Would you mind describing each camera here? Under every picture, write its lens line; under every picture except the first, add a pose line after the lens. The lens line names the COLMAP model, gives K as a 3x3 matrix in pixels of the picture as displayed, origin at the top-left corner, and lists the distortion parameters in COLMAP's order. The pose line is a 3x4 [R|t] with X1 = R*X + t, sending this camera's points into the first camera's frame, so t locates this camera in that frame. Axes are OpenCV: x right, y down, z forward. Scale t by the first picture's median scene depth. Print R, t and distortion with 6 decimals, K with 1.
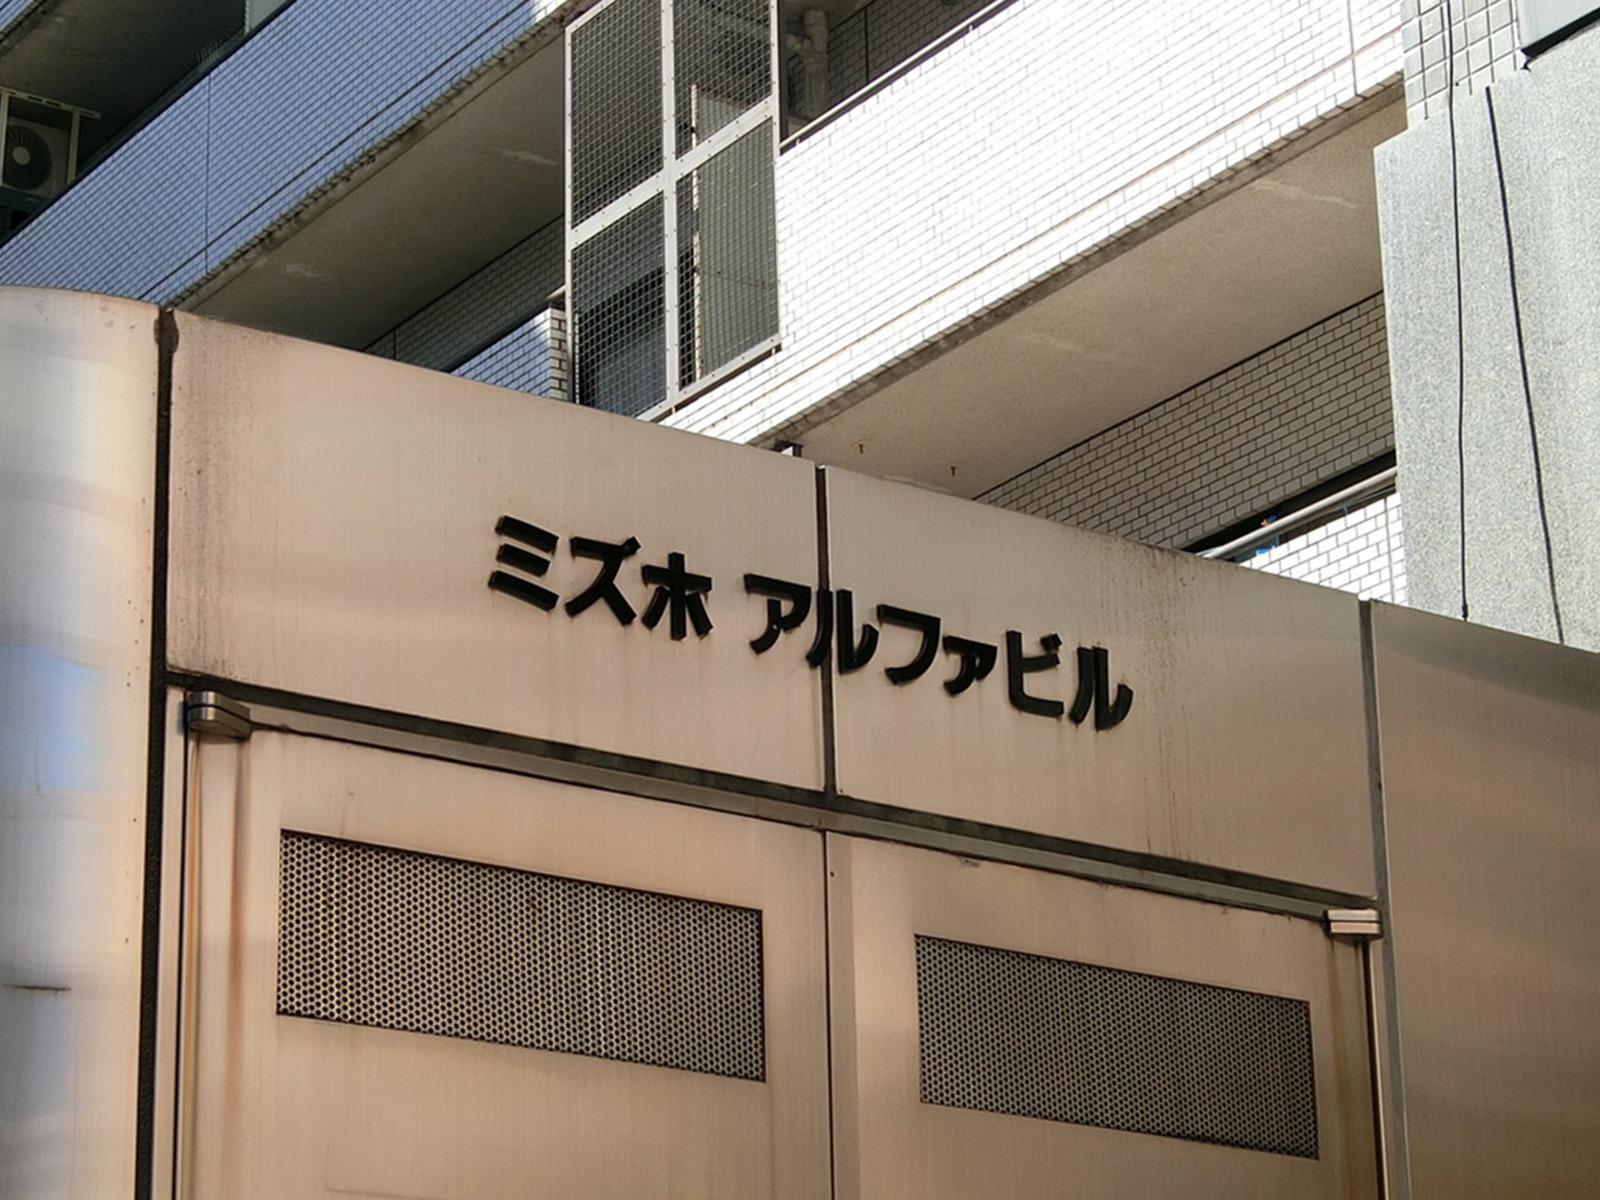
lens RADIAL K [[4133.4, 0, 801.3], [0, 4133.4, 601.1], [0, 0, 1]] dist [0.093812, 0.000000]
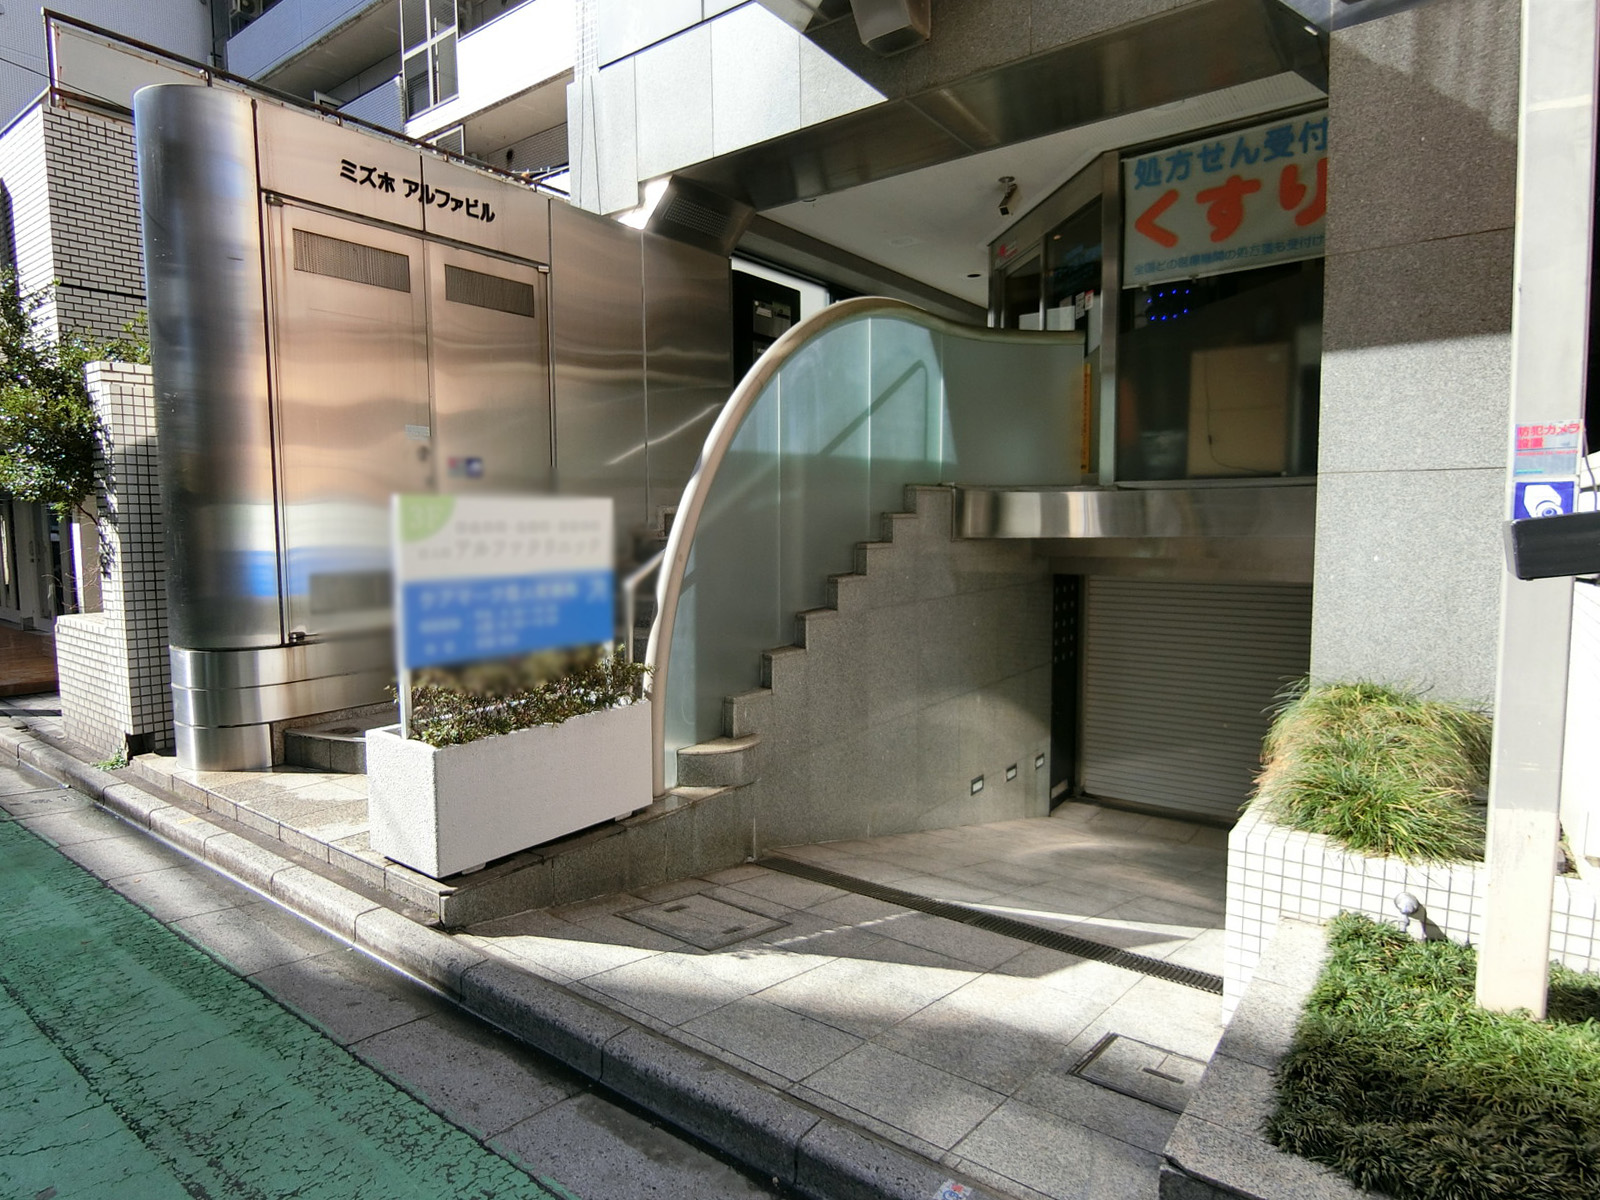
lens RADIAL K [[910.7, 0, 790.4], [0, 910.7, 599.1], [0, 0, 1]] dist [0.006083, -0.001187]
pose [[0.954250, -0.007440, 0.298918, 0.090154], [-0.119919, 0.906249, 0.405379, -0.045274], [-0.273910, -0.422679, 0.863896, -0.209450]]
